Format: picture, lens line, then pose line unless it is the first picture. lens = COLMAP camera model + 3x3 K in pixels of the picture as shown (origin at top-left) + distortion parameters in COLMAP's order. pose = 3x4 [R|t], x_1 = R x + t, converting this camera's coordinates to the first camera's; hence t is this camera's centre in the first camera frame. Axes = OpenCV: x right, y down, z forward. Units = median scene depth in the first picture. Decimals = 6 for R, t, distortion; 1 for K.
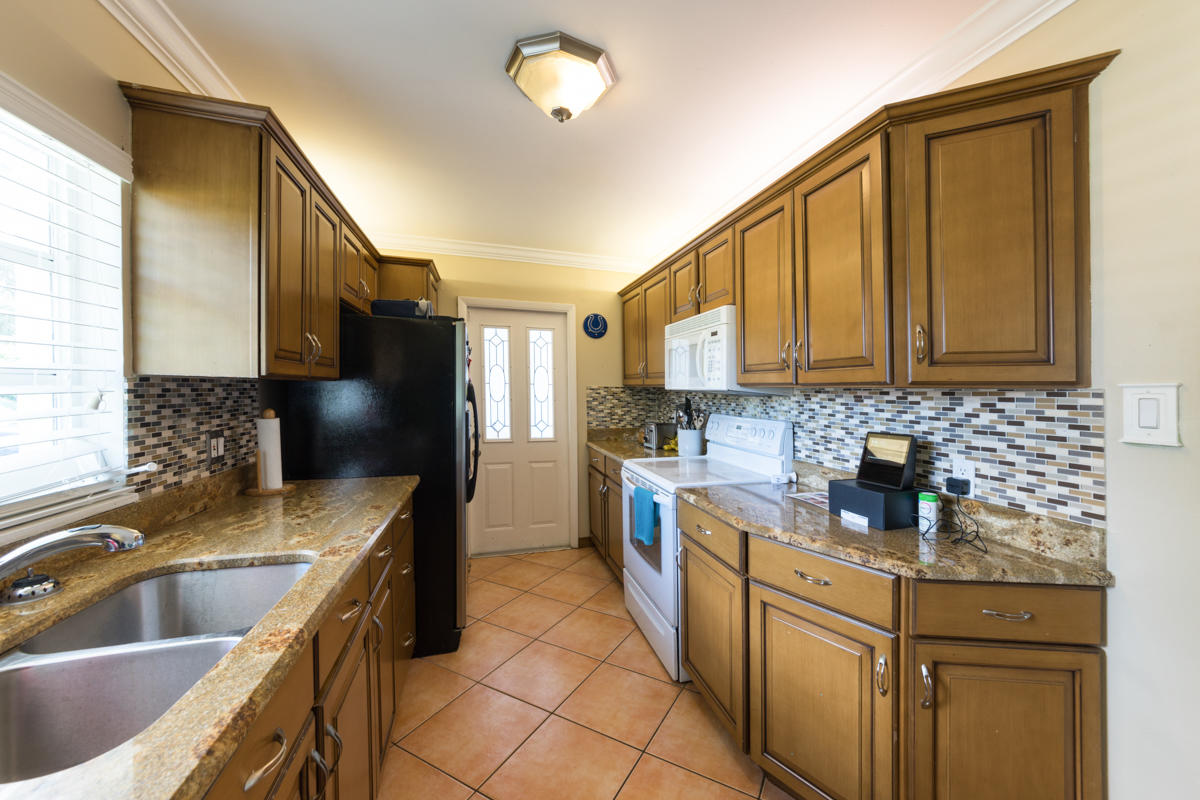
lens RADIAL K [[461.4, 0, 631.1], [0, 461.4, 384.5], [0, 0, 1]] dist [0.000628, -0.000283]
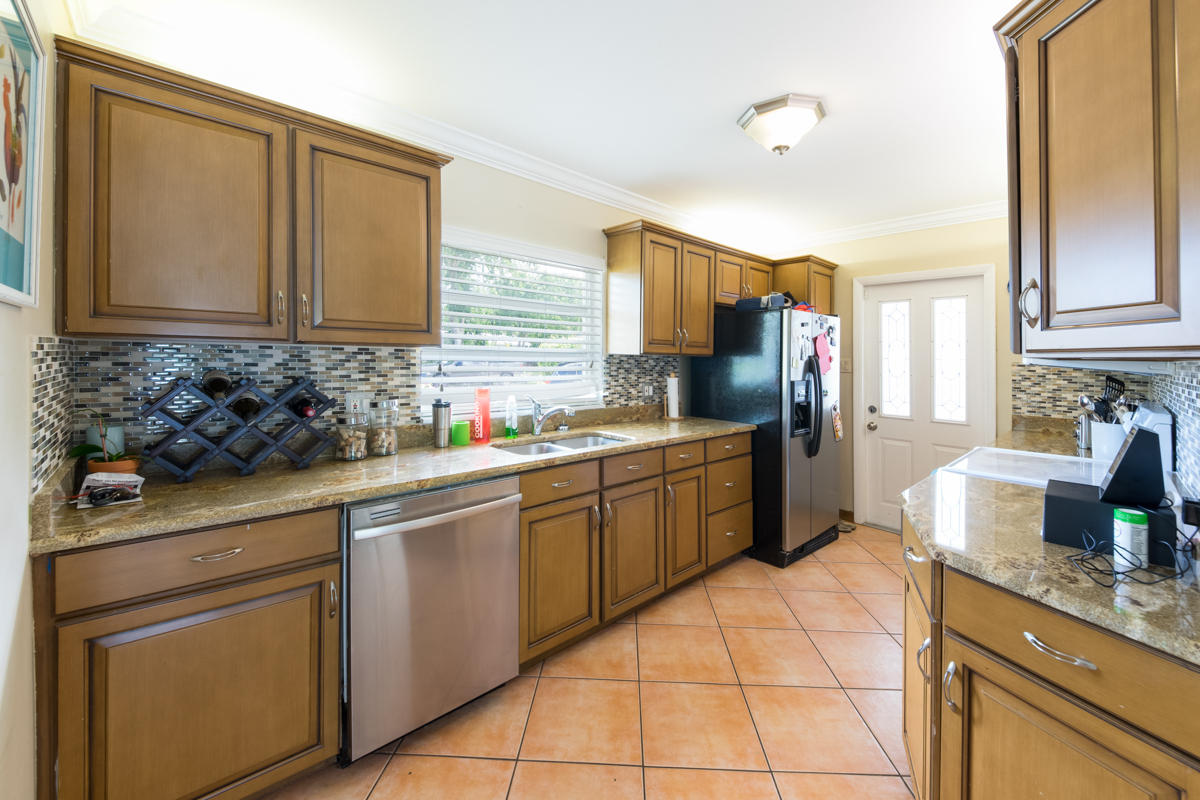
lens RADIAL K [[471.2, 0, 585.7], [0, 471.2, 356.6], [0, 0, 1]] dist [-0.000884, -0.000317]
pose [[0.400586, -0.004852, -0.916246, 0.808148], [-0.004979, 0.999960, -0.007472, 0.009274], [0.916246, 0.007555, 0.400545, -0.030089]]
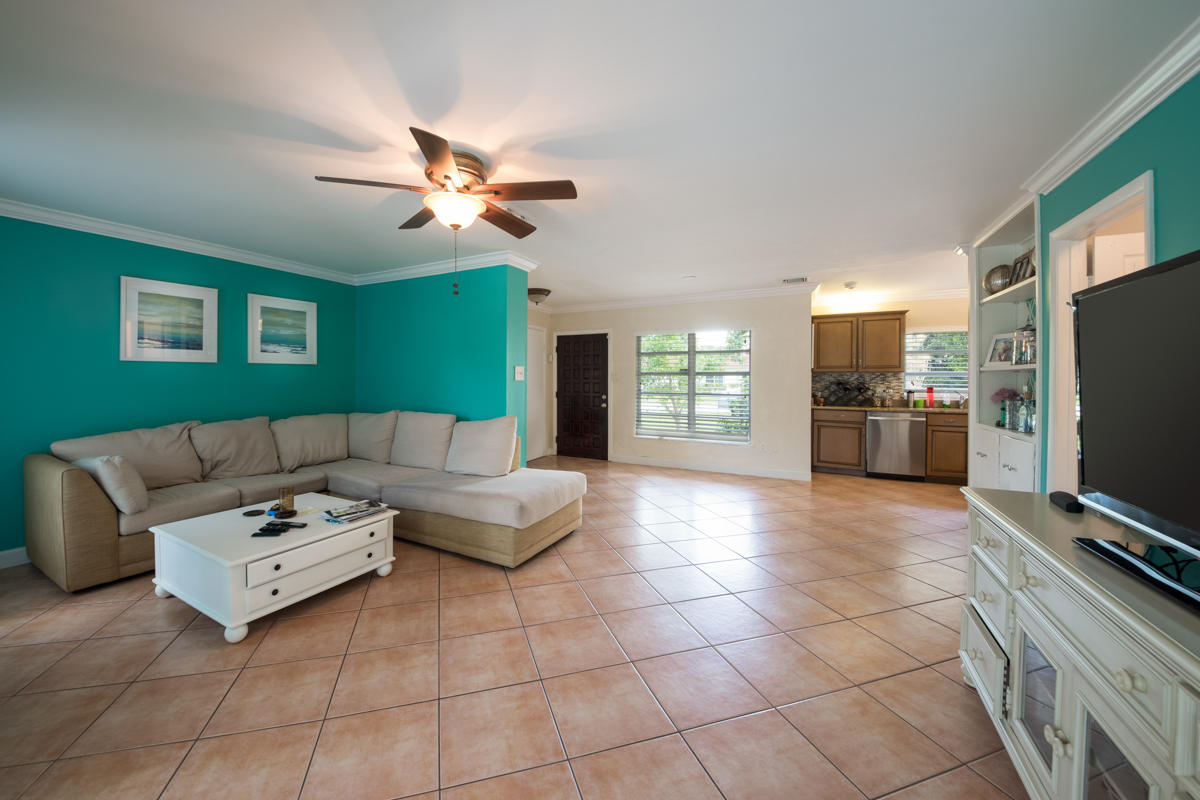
lens RADIAL K [[431.2, 0, 594.1], [0, 431.2, 388.7], [0, 0, 1]] dist [-0.000912, -0.000049]
pose [[-0.717200, 0.006294, -0.696839, 3.916102], [-0.006369, 0.999858, 0.015587, 0.071572], [0.696838, 0.015617, -0.717059, 0.910975]]
